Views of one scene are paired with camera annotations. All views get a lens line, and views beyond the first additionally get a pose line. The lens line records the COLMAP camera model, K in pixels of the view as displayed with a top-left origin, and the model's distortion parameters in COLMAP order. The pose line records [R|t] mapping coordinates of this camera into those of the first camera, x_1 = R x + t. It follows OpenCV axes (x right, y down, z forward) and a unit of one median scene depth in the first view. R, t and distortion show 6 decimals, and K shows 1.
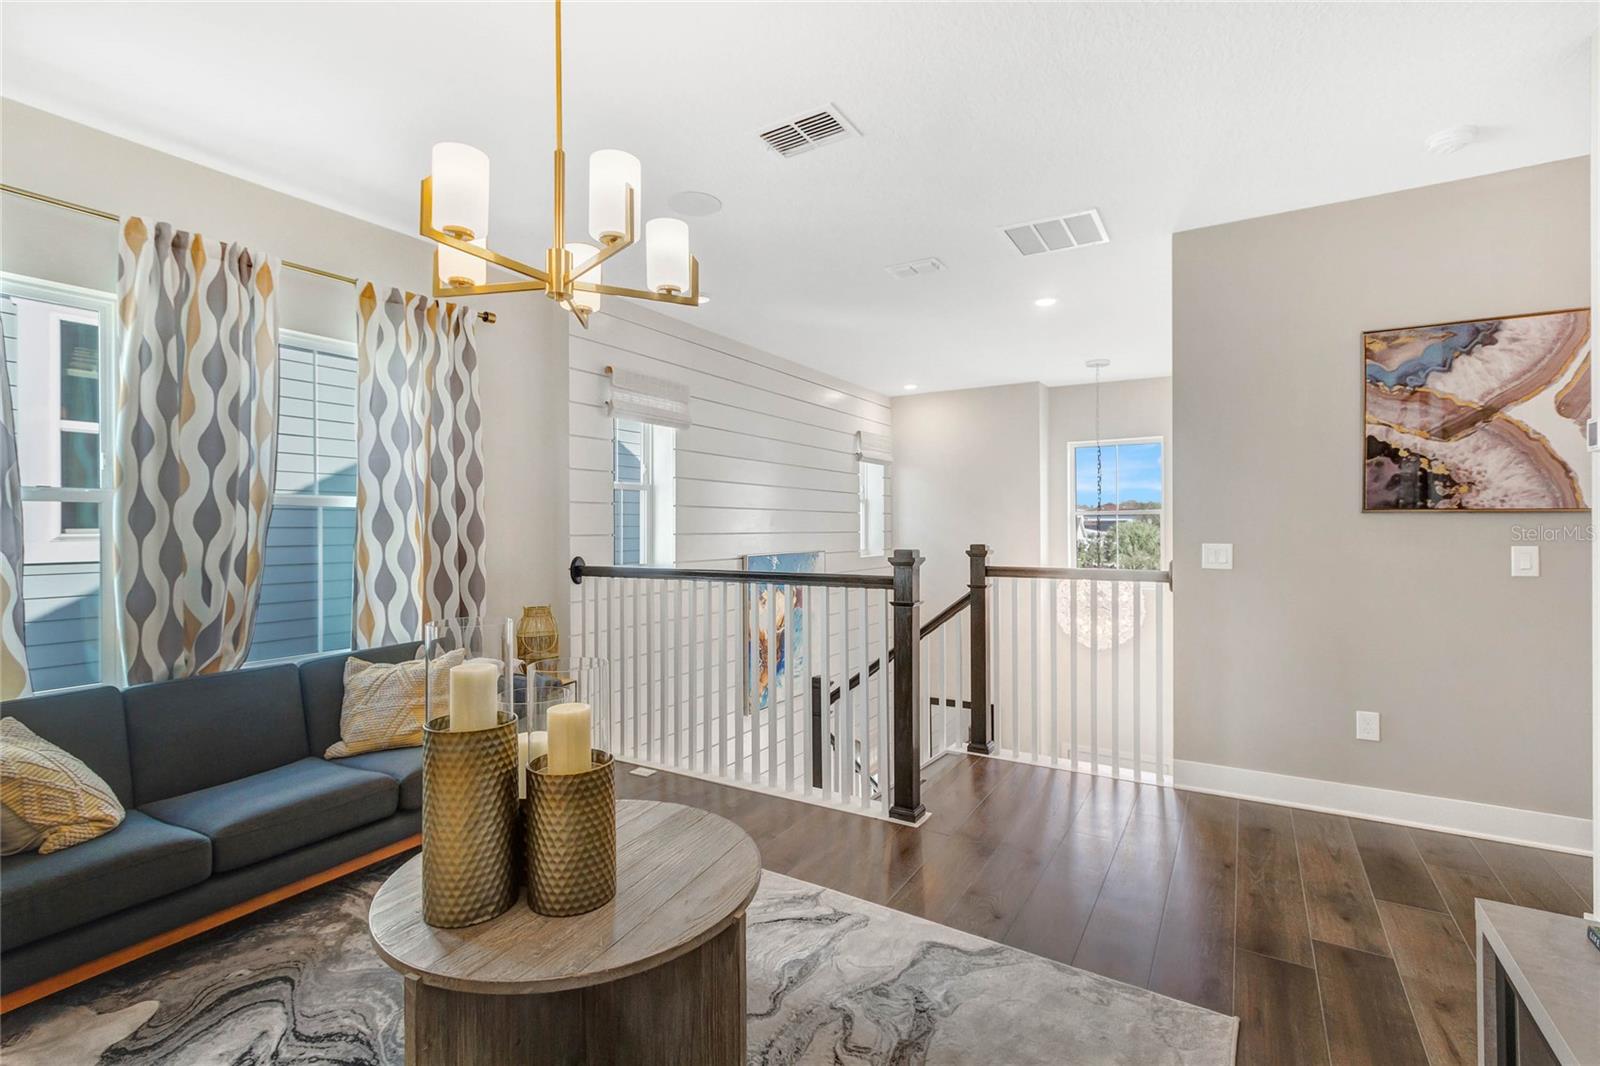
lens RADIAL K [[742.8, 0, 795.8], [0, 742.8, 541.3], [0, 0, 1]] dist [-0.000328, -0.000100]
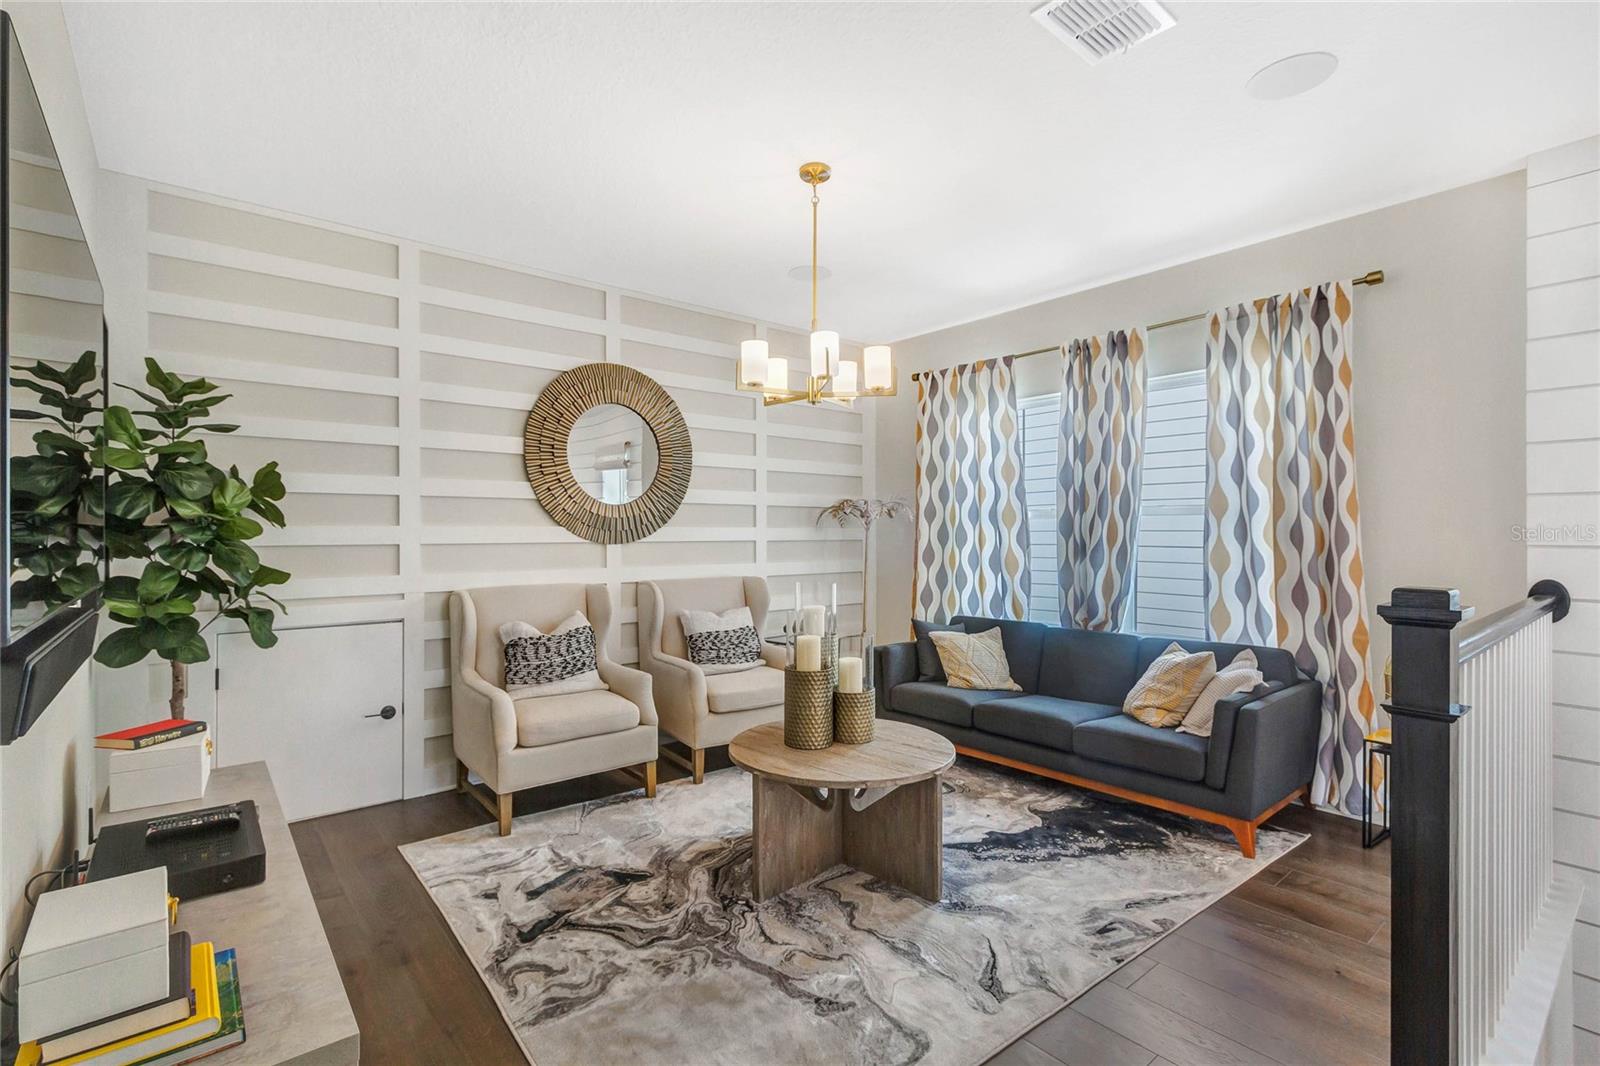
lens RADIAL K [[742.8, 0, 795.8], [0, 742.8, 541.3], [0, 0, 1]] dist [-0.000328, -0.000100]
pose [[-0.327811, 0.017417, -0.944583, 0.909805], [-0.020220, 0.999472, 0.025446, -0.027197], [0.944527, 0.027441, -0.327285, 1.031187]]
